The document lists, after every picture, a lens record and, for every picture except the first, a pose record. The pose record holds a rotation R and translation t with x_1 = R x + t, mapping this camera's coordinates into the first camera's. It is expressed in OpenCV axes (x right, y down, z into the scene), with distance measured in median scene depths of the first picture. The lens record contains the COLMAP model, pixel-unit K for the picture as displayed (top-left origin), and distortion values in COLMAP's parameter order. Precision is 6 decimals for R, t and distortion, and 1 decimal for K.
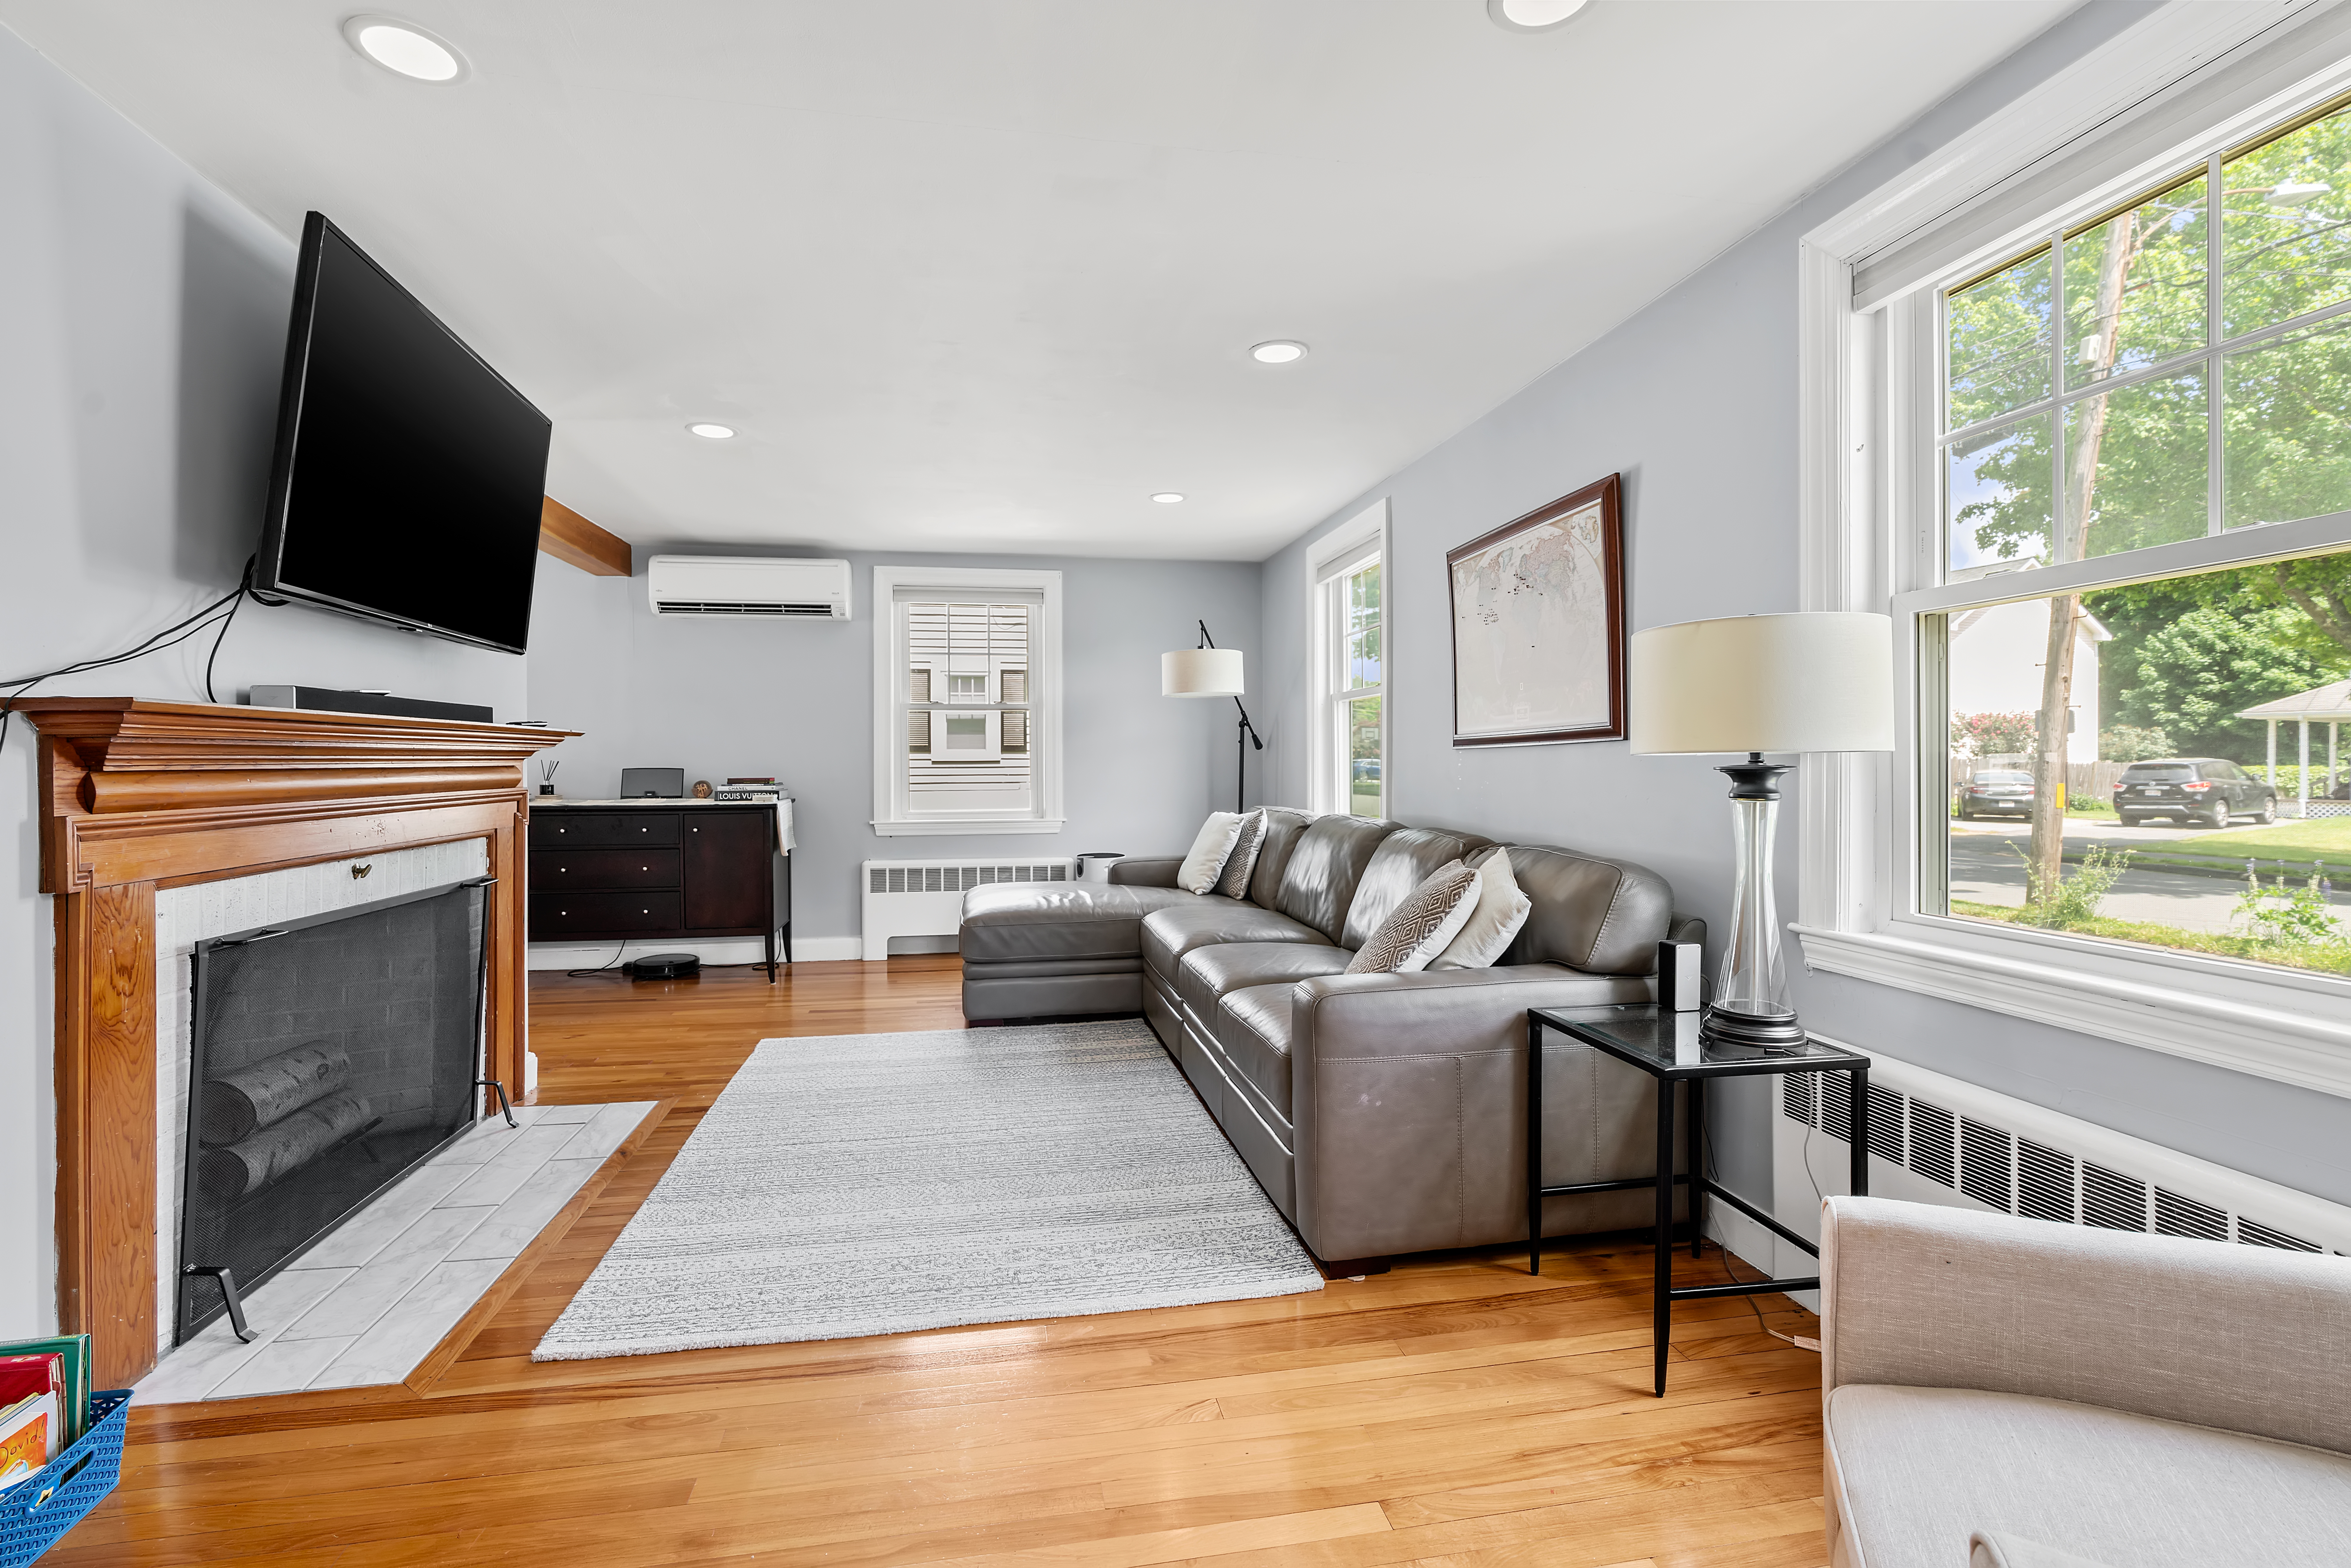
lens RADIAL K [[1054.5, 0, 1168.4], [0, 1054.5, 766.1], [0, 0, 1]] dist [-0.012749, 0.005029]
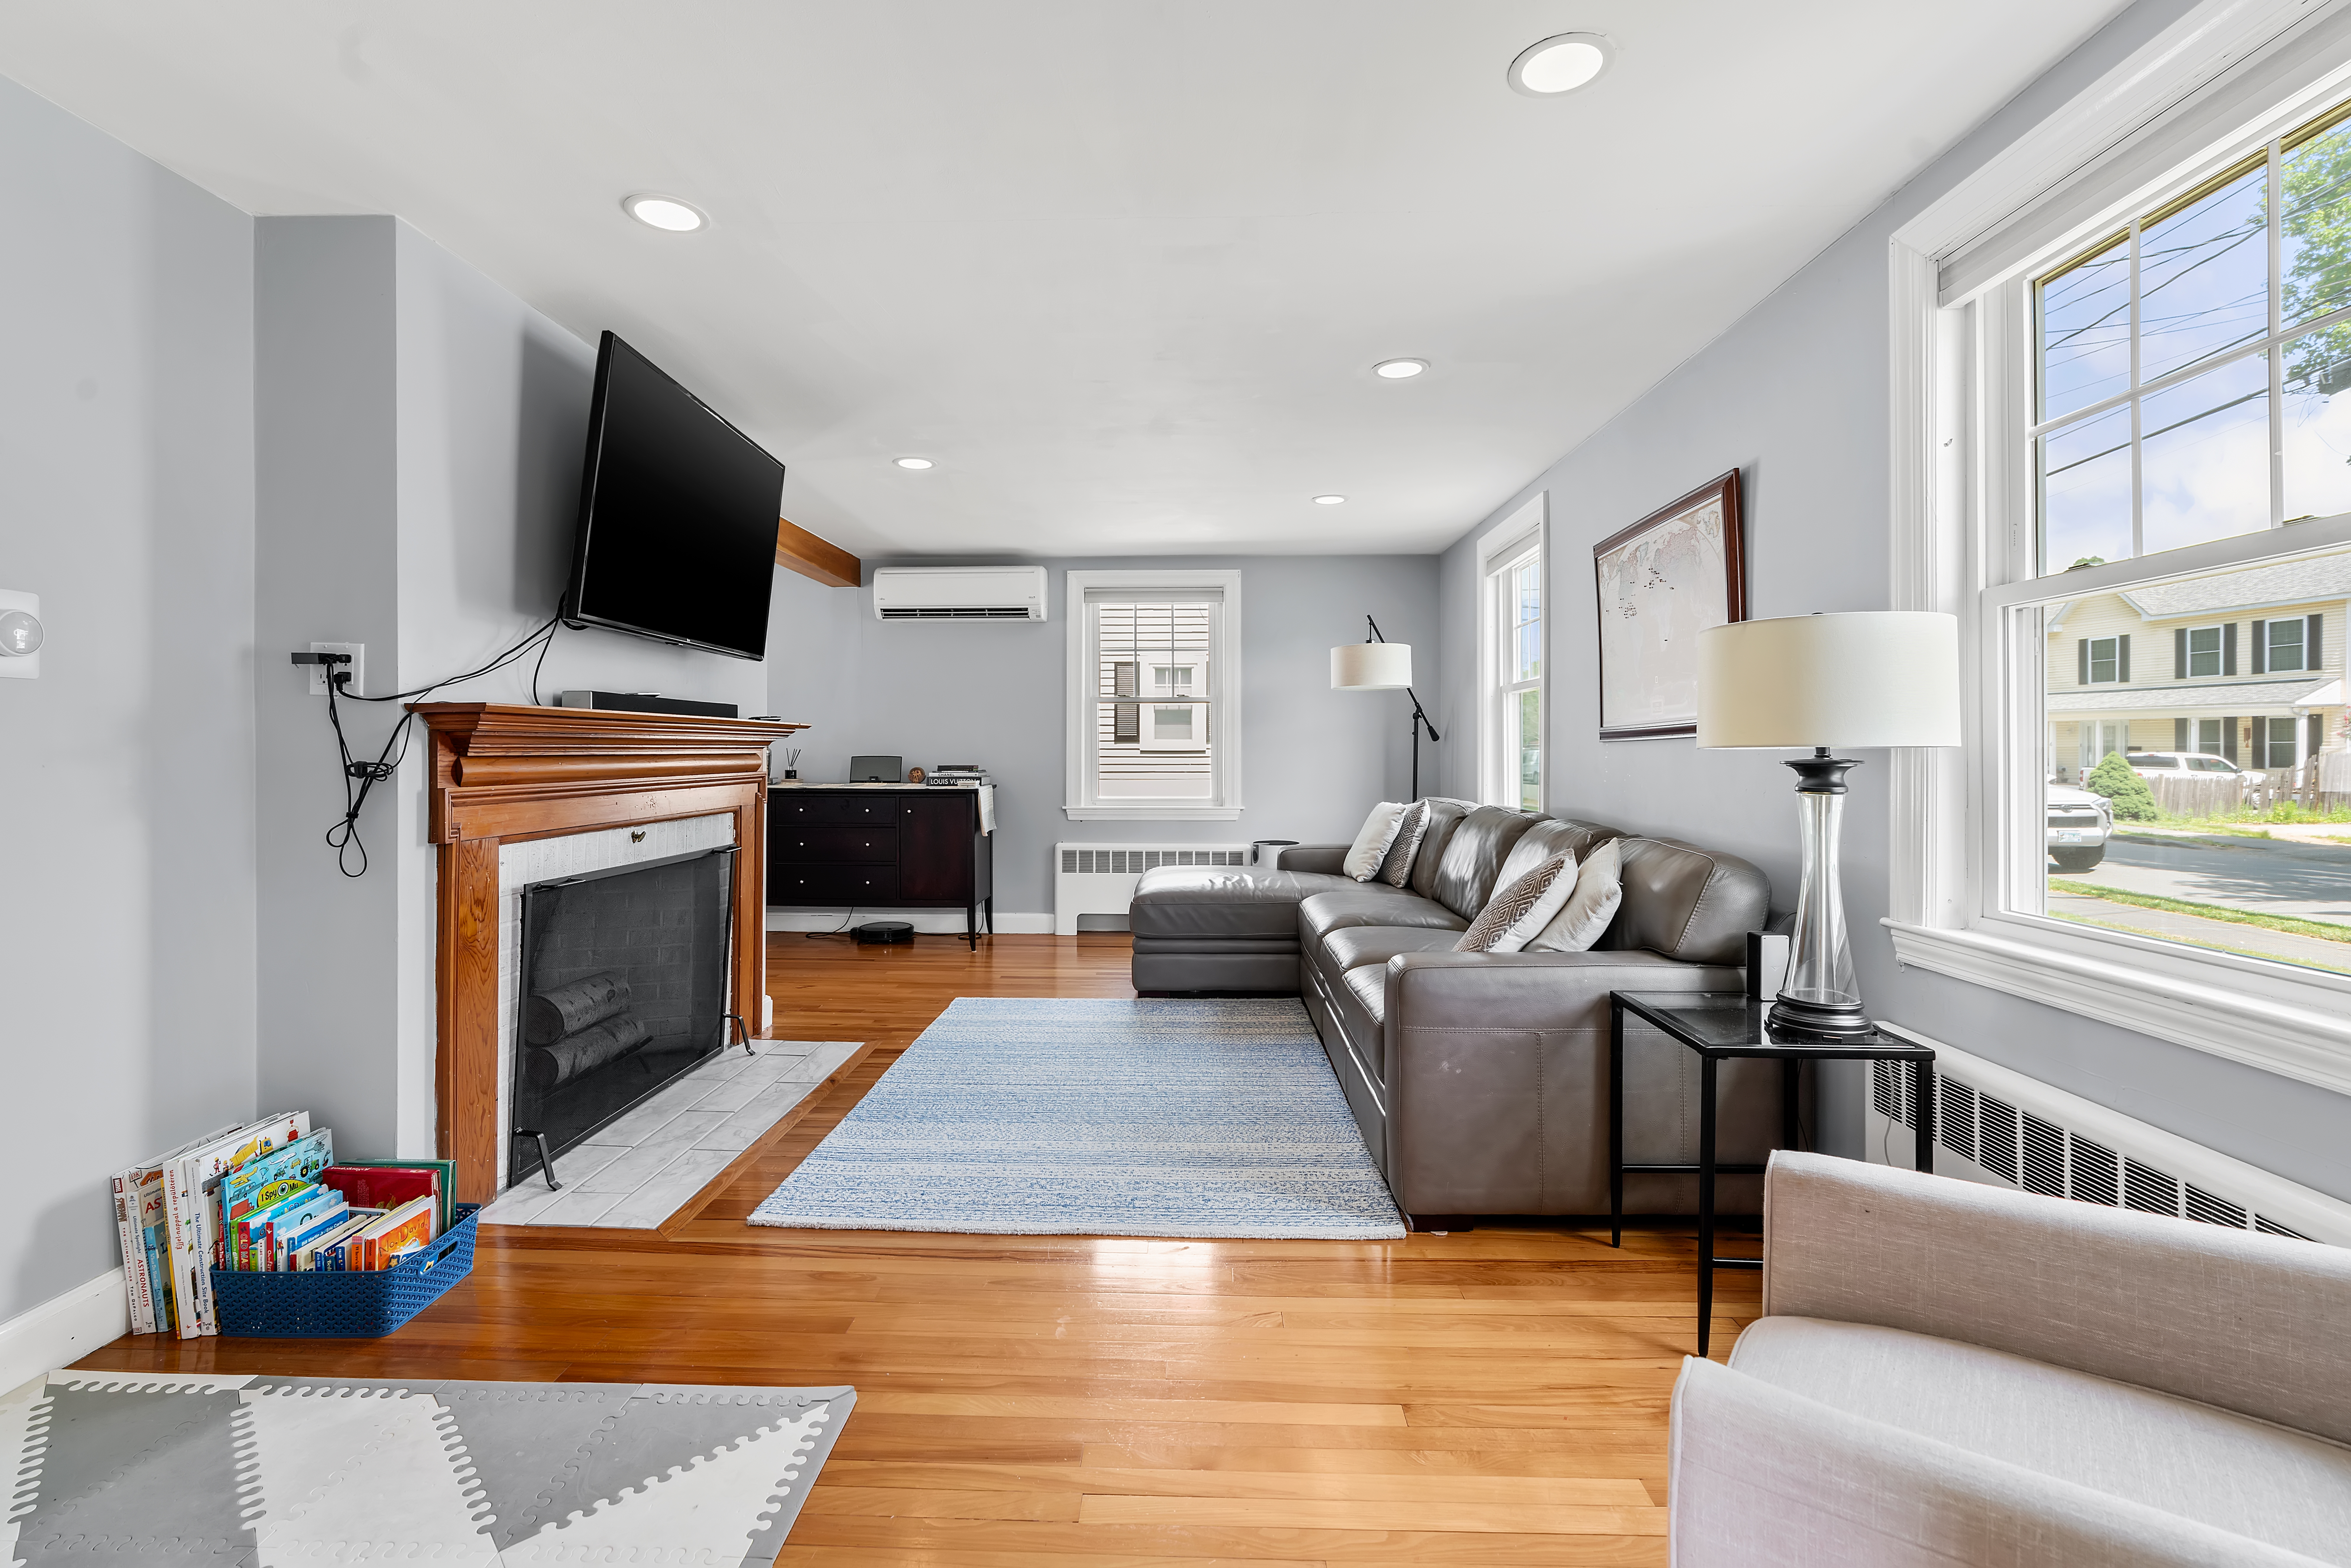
lens RADIAL K [[1054.5, 0, 1154.9], [0, 1054.5, 747.6], [0, 0, 1]] dist [-0.012749, 0.005029]
pose [[0.977181, 0.004125, -0.212370, 0.123256], [-0.005876, 0.999954, -0.007612, -0.000741], [0.212329, 0.008686, 0.977160, -0.122147]]
